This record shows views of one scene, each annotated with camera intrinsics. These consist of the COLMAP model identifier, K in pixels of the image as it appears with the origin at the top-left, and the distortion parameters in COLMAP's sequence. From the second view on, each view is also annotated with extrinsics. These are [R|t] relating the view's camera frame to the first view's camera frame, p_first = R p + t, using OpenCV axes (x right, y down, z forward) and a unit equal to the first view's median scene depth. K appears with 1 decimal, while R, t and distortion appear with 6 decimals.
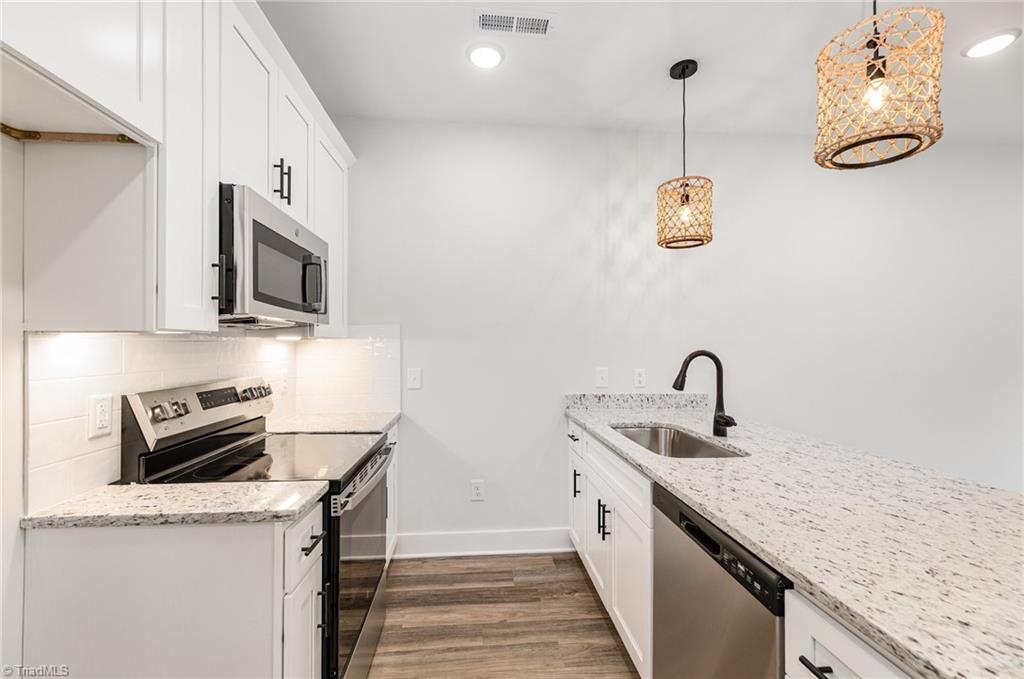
lens RADIAL K [[422.0, 0, 505.8], [0, 422.0, 344.6], [0, 0, 1]] dist [-0.000242, -0.000440]
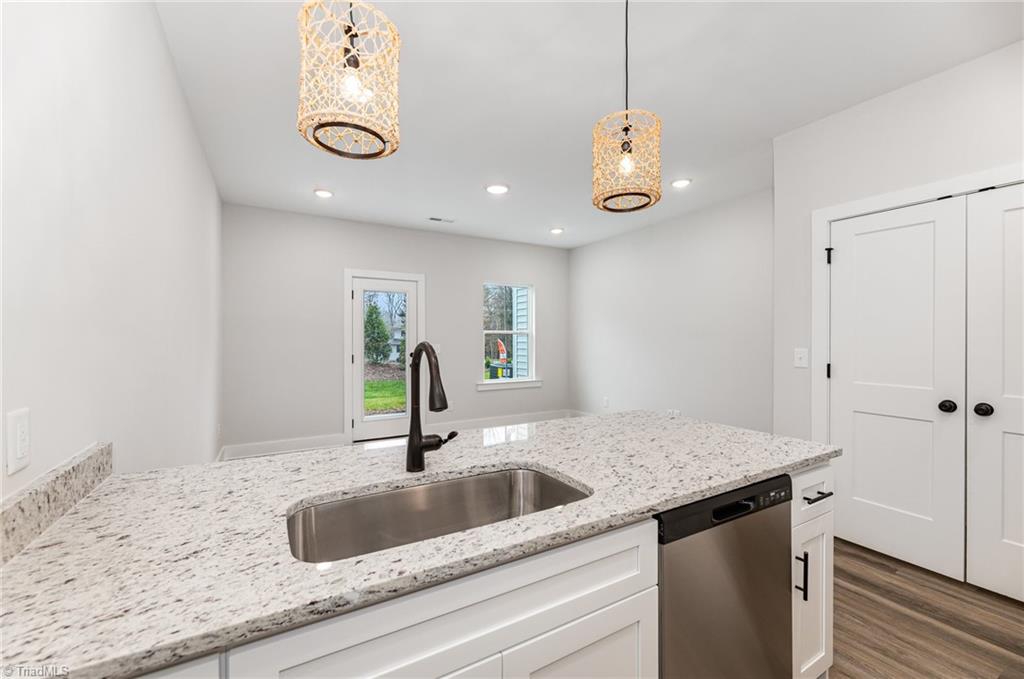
lens RADIAL K [[414.2, 0, 508.3], [0, 414.2, 339.2], [0, 0, 1]] dist [-0.001517, -0.000229]
pose [[-0.429071, -0.004796, 0.903258, -0.144536], [-0.002219, 0.999988, 0.004255, 0.006903], [-0.903268, -0.000178, -0.429076, 1.154641]]
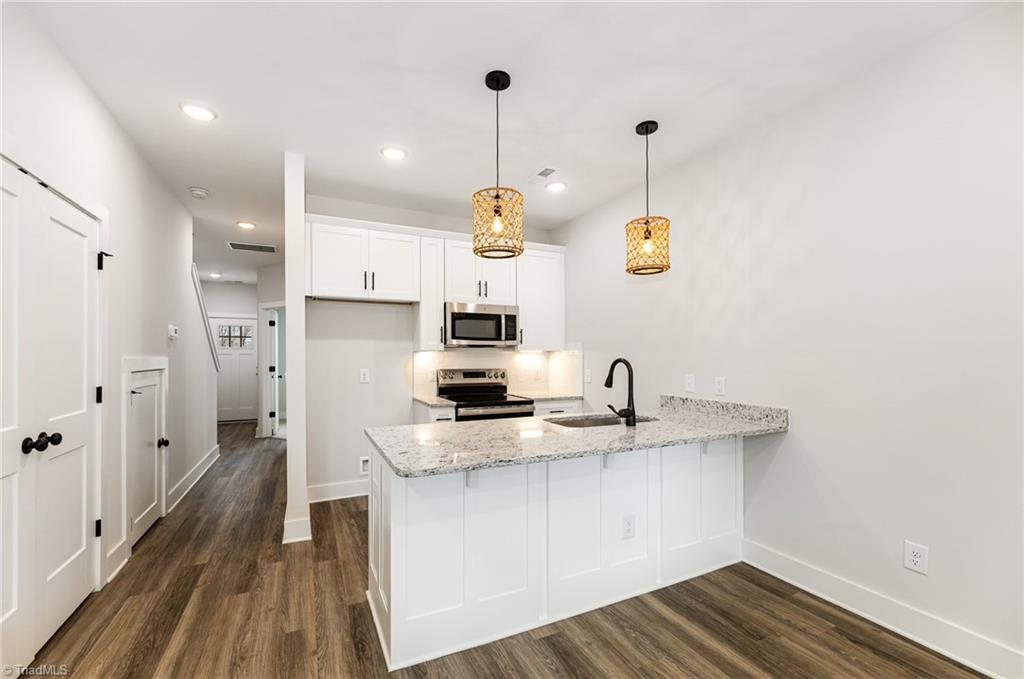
lens RADIAL K [[421.1, 0, 505.6], [0, 421.1, 356.8], [0, 0, 1]] dist [-0.000127, -0.000200]
pose [[0.359070, 0.003719, -0.933303, 1.558204], [0.002678, 0.999984, 0.005016, 0.001031], [0.933307, -0.004300, 0.359054, 0.199166]]
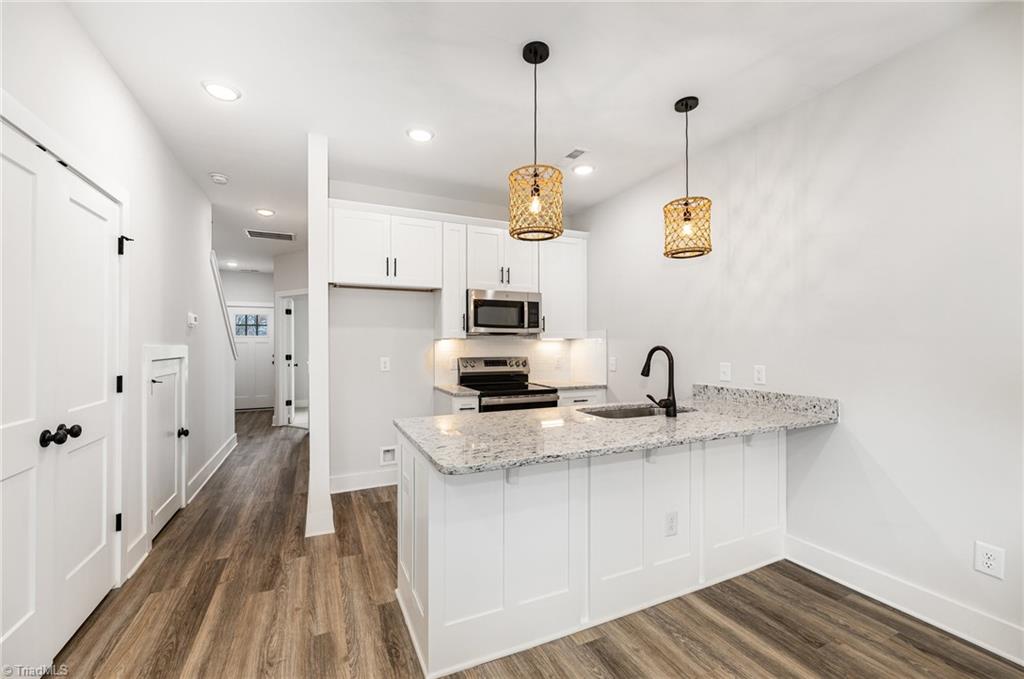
lens RADIAL K [[415.1, 0, 507.5], [0, 415.1, 344.4], [0, 0, 1]] dist [-0.000676, -0.000066]
pose [[0.346973, 0.001527, -0.937874, 1.463681], [0.003713, 0.999989, 0.003002, 0.003467], [0.937868, -0.004524, 0.346963, 0.153829]]
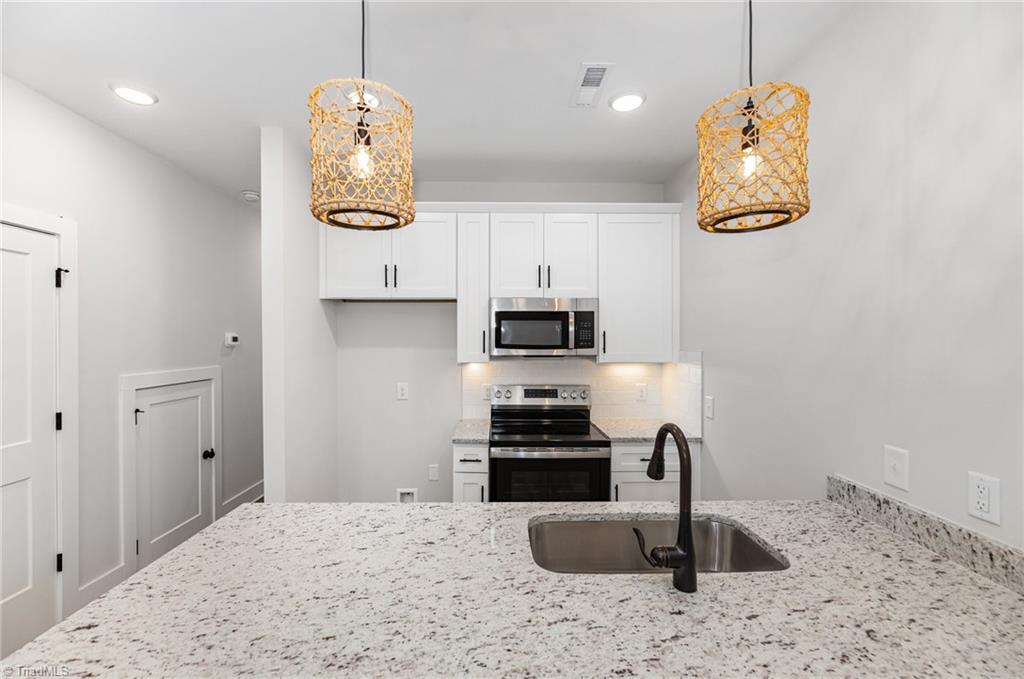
lens RADIAL K [[422.0, 0, 505.8], [0, 422.0, 344.6], [0, 0, 1]] dist [-0.000242, -0.000440]
pose [[-0.062370, 0.013236, -0.997965, 1.068694], [0.001607, 0.999912, 0.013162, -0.105116], [0.998052, -0.000783, -0.062386, 0.808391]]
